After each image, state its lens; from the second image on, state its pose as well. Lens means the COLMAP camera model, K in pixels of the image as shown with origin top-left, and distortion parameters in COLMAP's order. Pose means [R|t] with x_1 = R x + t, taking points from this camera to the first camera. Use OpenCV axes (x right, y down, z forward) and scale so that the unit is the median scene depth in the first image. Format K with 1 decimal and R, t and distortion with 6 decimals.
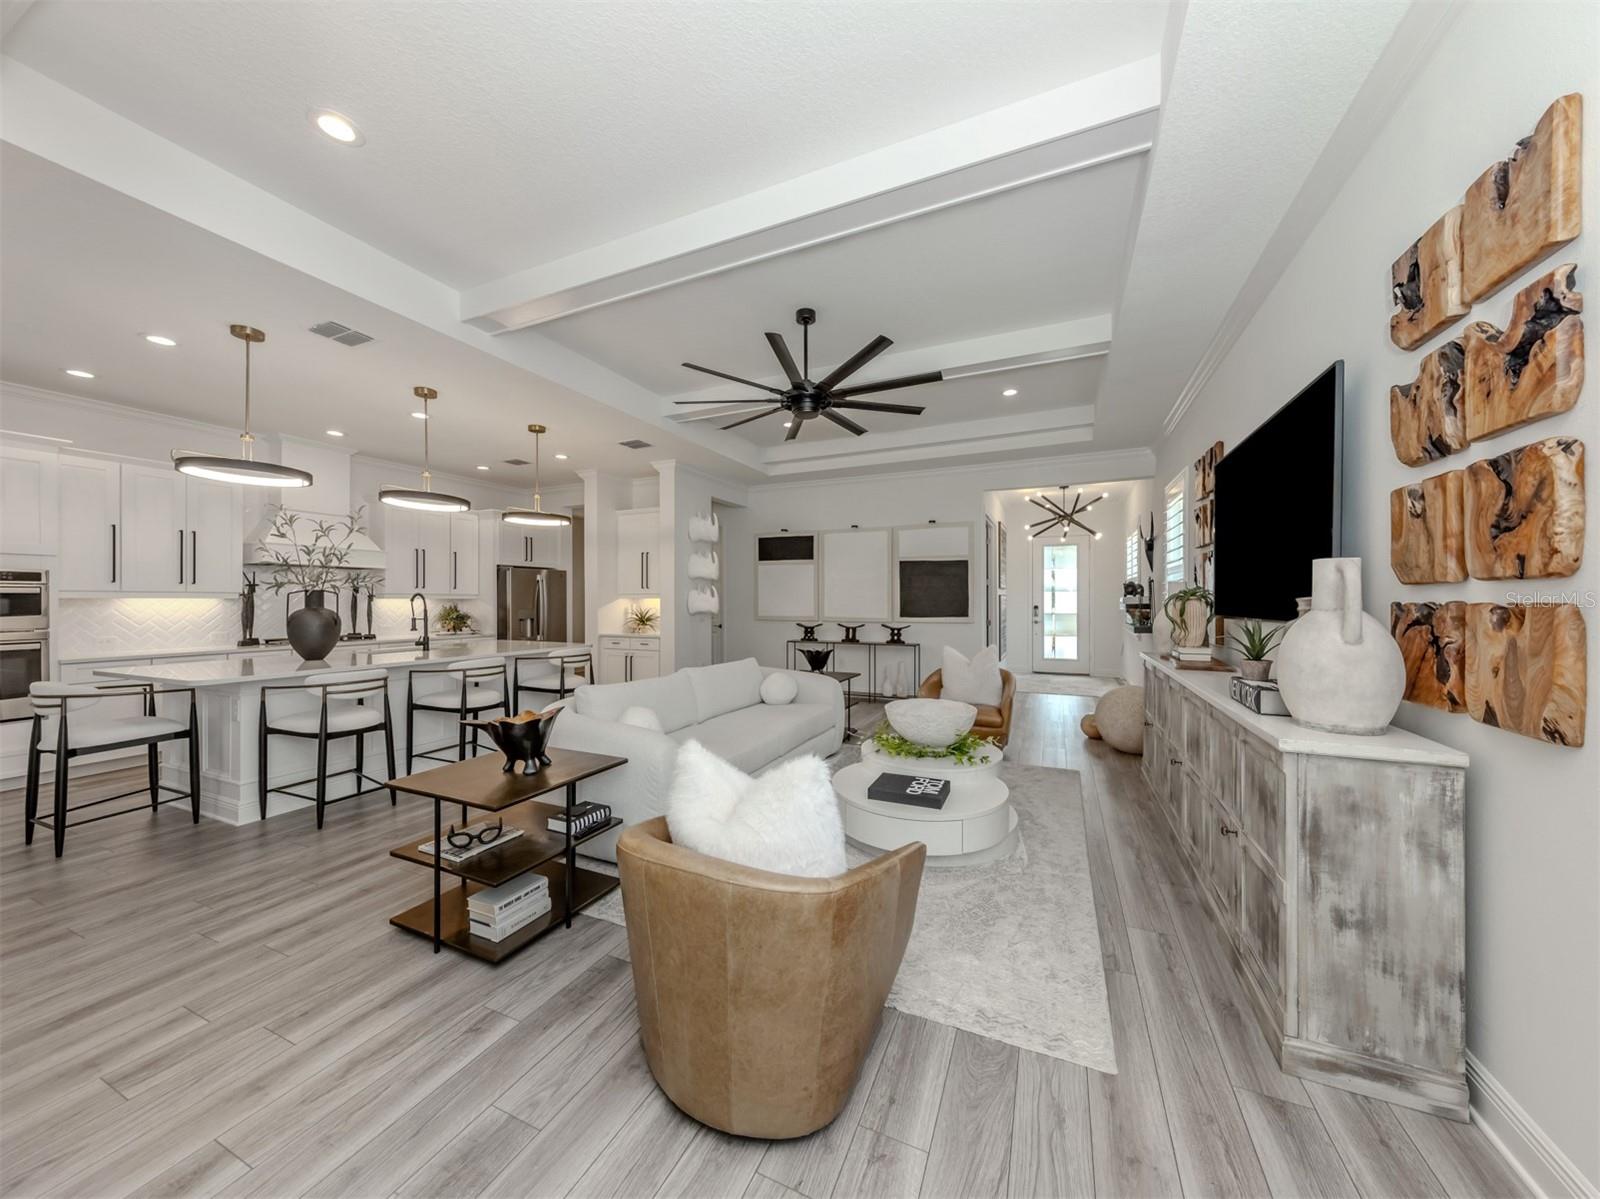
lens RADIAL K [[570.2, 0, 799.4], [0, 570.2, 602.9], [0, 0, 1]] dist [0.013589, -0.000256]
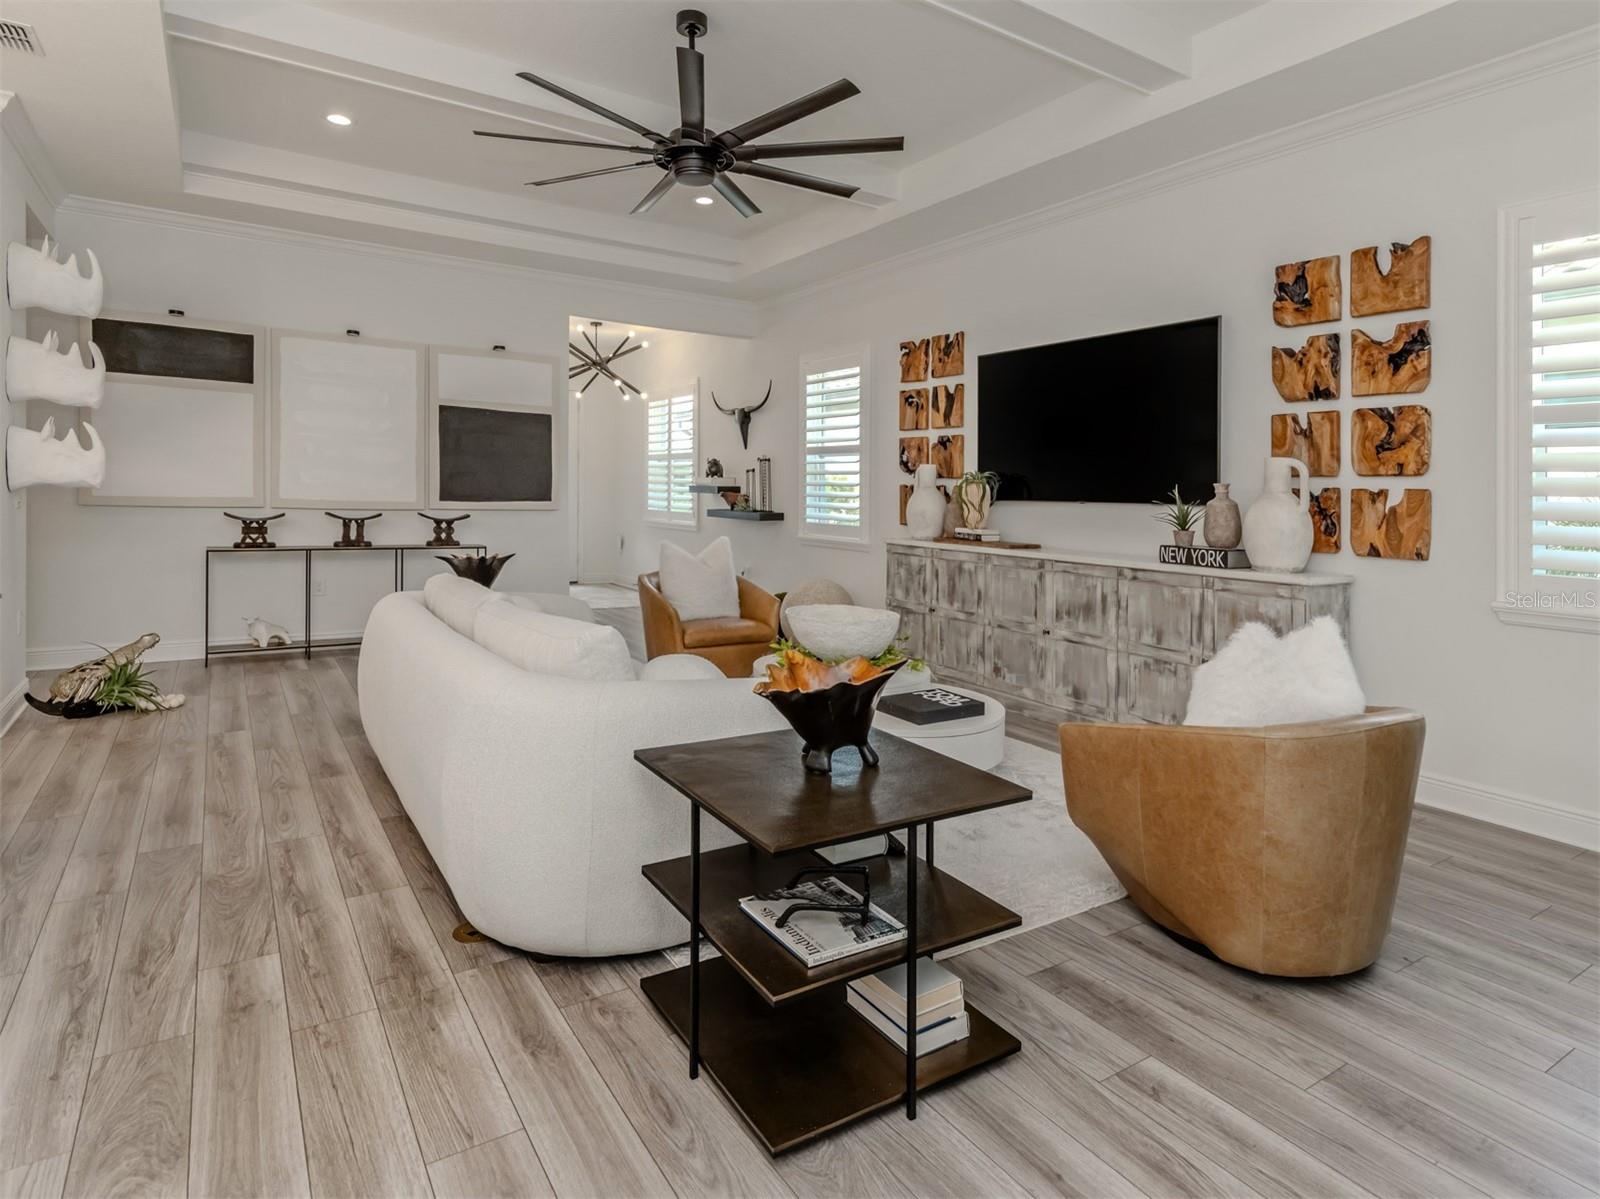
lens RADIAL K [[891.9, 0, 794.4], [0, 891.9, 500.7], [0, 0, 1]] dist [0.002434, 0.002552]
pose [[0.538571, 0.007124, 0.842550, -0.620204], [-0.021750, 0.999749, 0.005449, 0.017966], [-0.842299, -0.021260, 0.538591, 0.297513]]
